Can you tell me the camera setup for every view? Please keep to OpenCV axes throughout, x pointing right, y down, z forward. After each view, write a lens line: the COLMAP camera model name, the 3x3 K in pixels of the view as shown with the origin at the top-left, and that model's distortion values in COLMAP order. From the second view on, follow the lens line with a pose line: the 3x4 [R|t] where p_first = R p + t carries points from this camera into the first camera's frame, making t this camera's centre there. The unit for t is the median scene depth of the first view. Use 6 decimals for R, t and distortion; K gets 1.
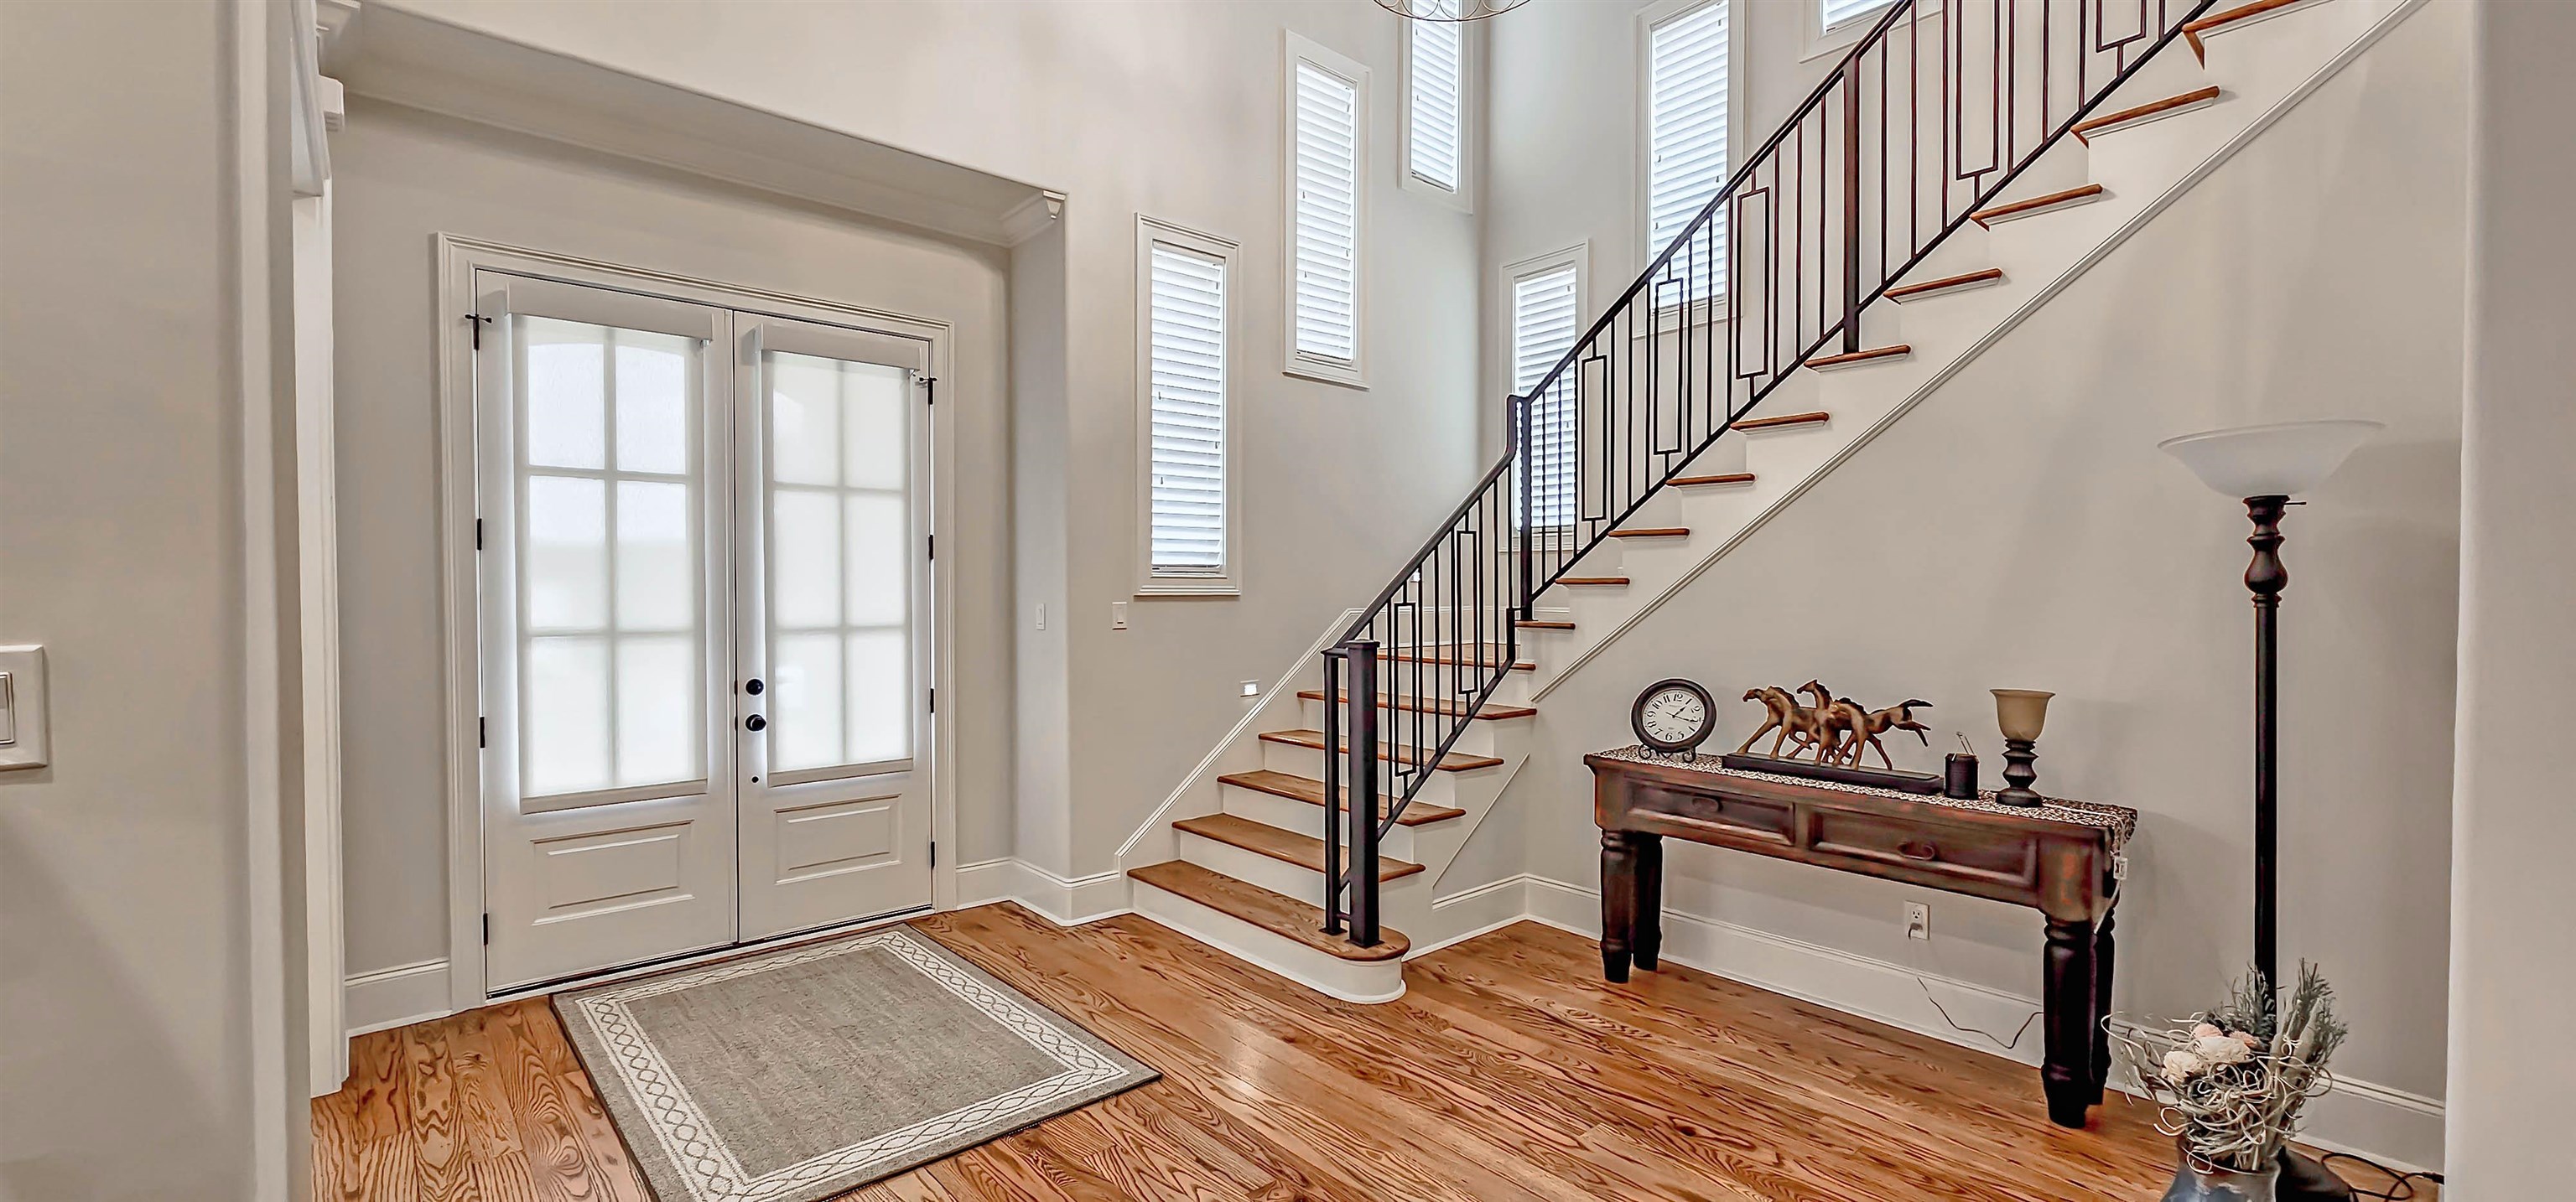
lens RADIAL K [[1054.4, 0, 1293.0], [0, 1054.4, 609.0], [0, 0, 1]] dist [-0.005794, 0.003153]
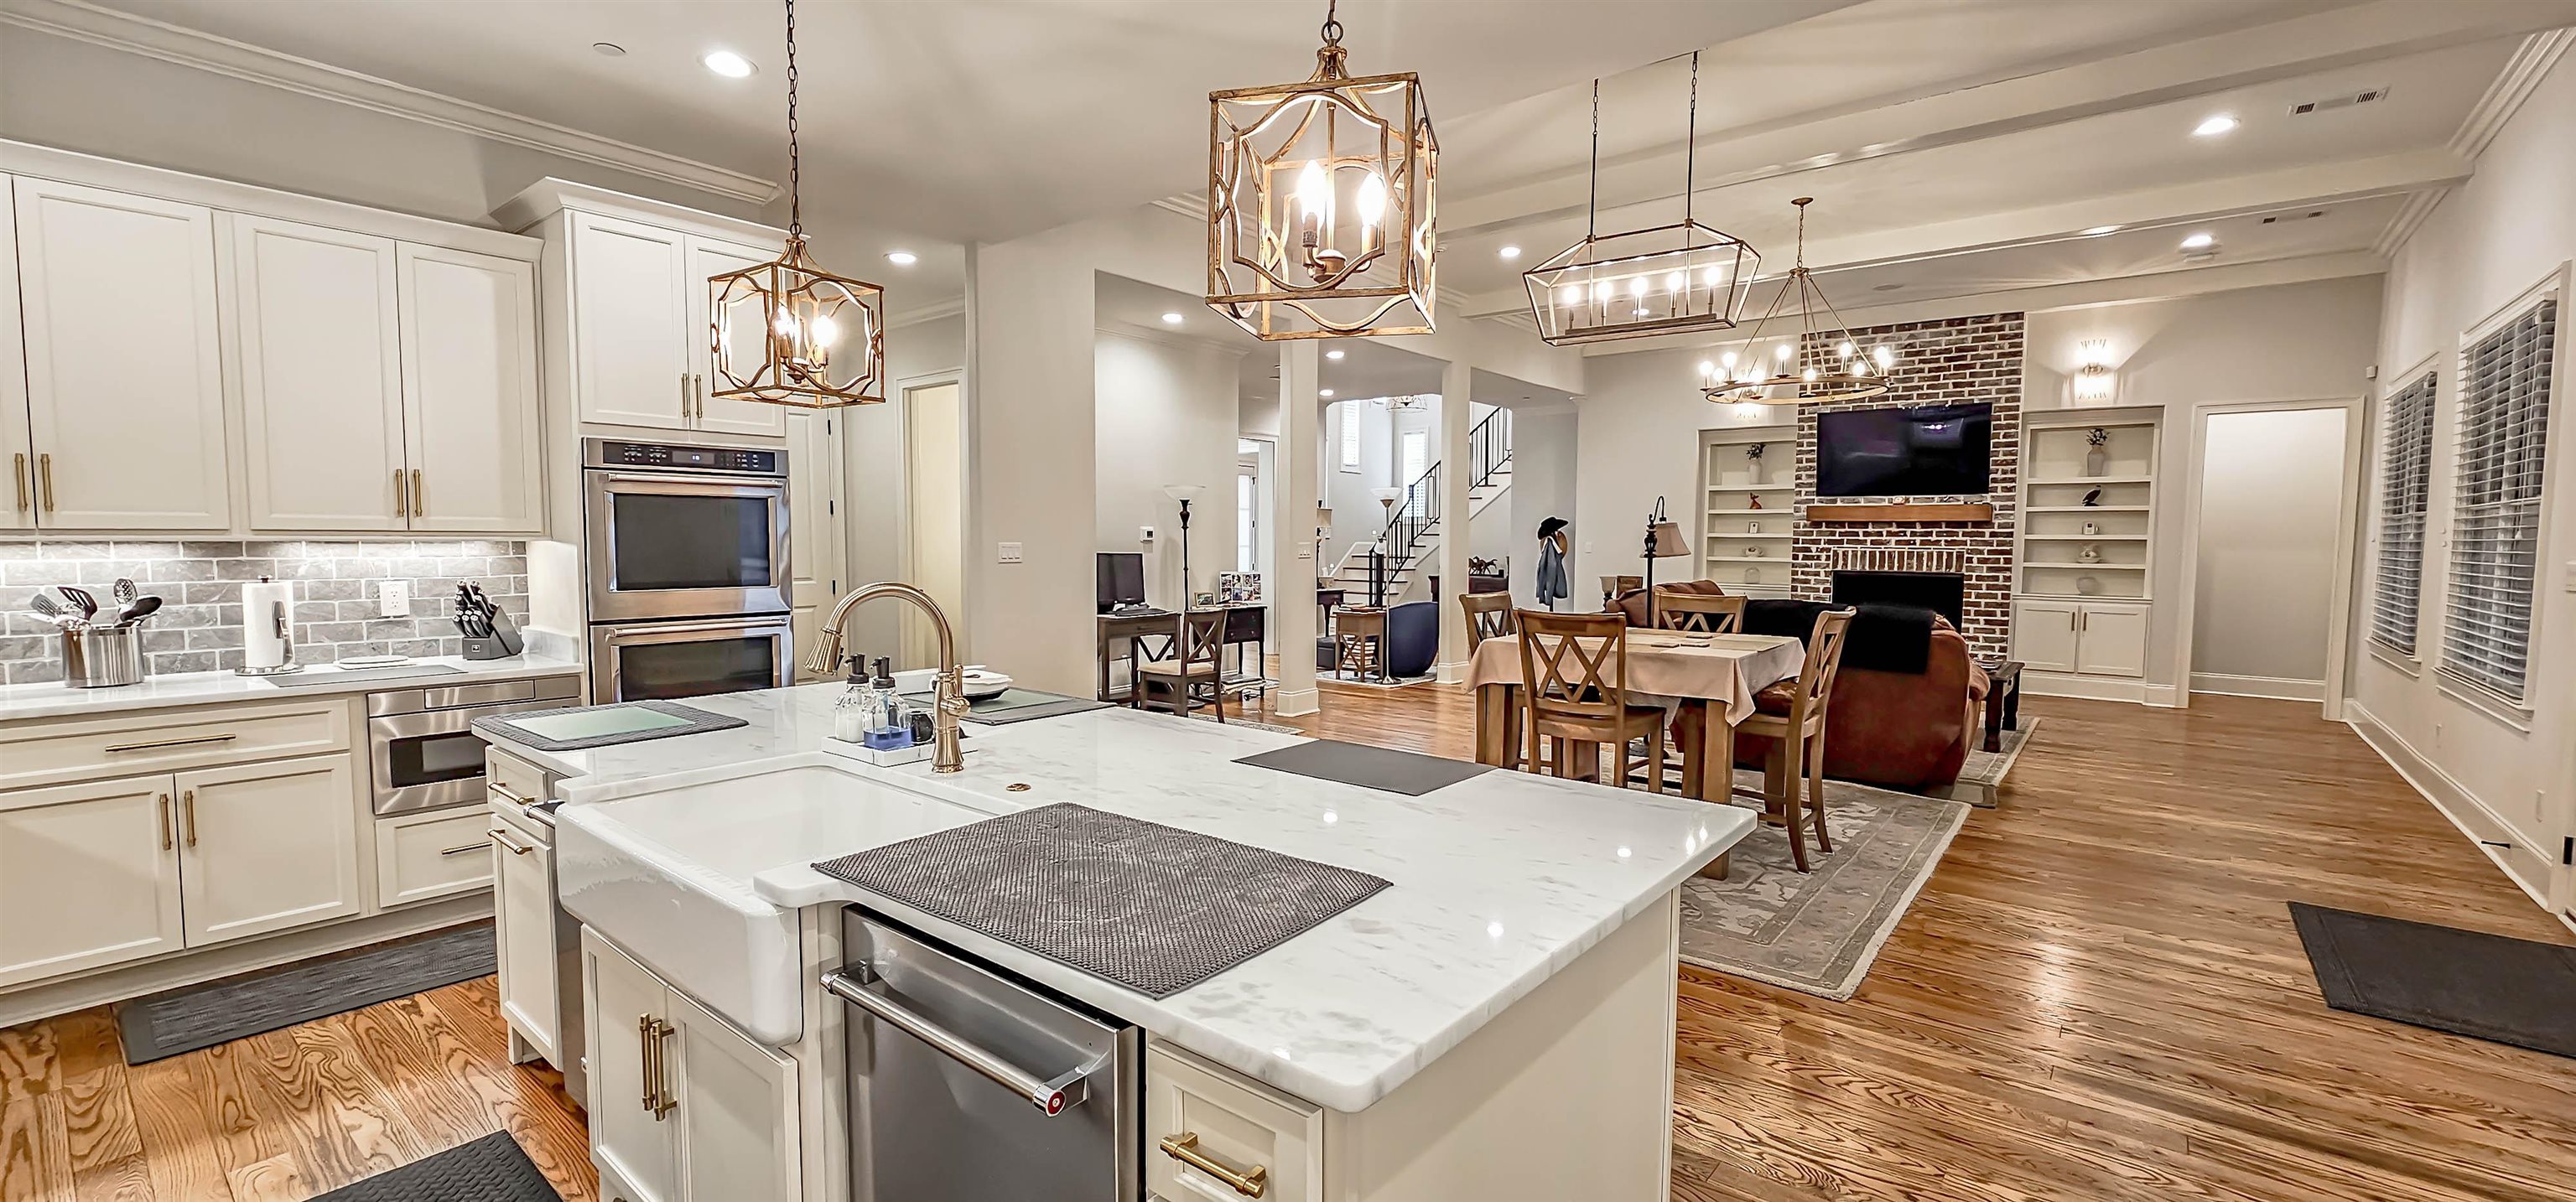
lens RADIAL K [[1051.2, 0, 1293.7], [0, 1051.2, 607.0], [0, 0, 1]] dist [-0.000760, -0.000446]
pose [[0.988483, -0.004351, 0.151273, -0.762592], [-0.003154, 0.998777, 0.049336, 0.048721], [-0.151302, -0.049245, 0.987260, -2.631119]]
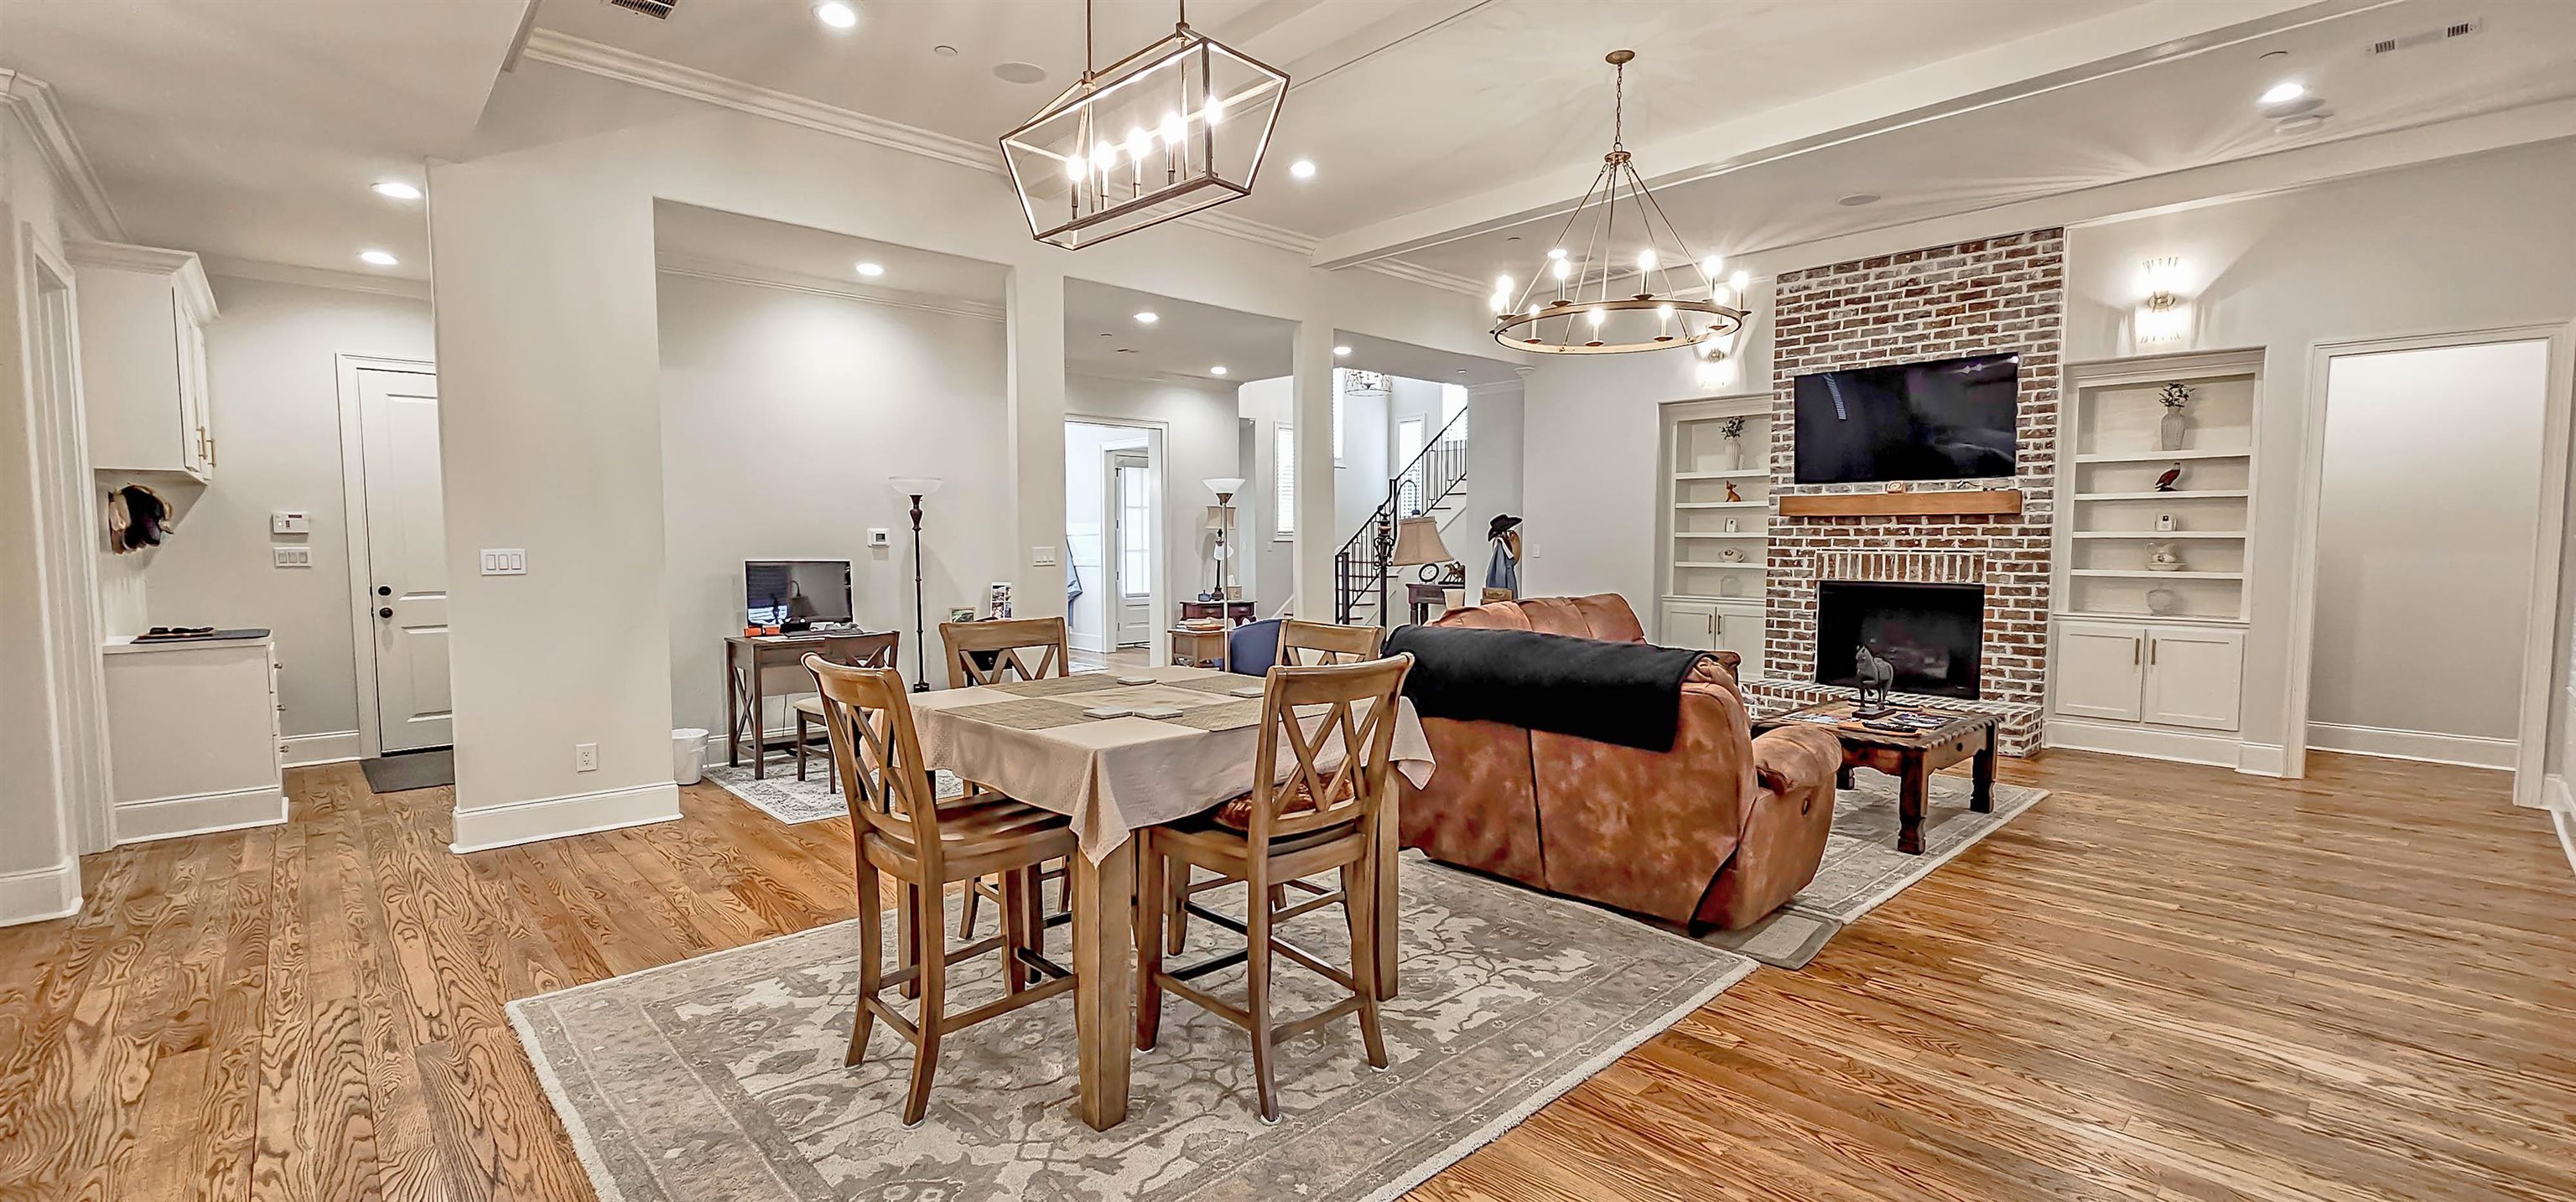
lens RADIAL K [[1071.4, 0, 1293.4], [0, 1071.4, 605.1], [0, 0, 1]] dist [0.000760, 0.000001]
pose [[0.999831, -0.000292, 0.018394, -0.155285], [-0.000515, 0.999038, 0.043858, 0.042301], [-0.018389, -0.043860, 0.998868, -2.317380]]
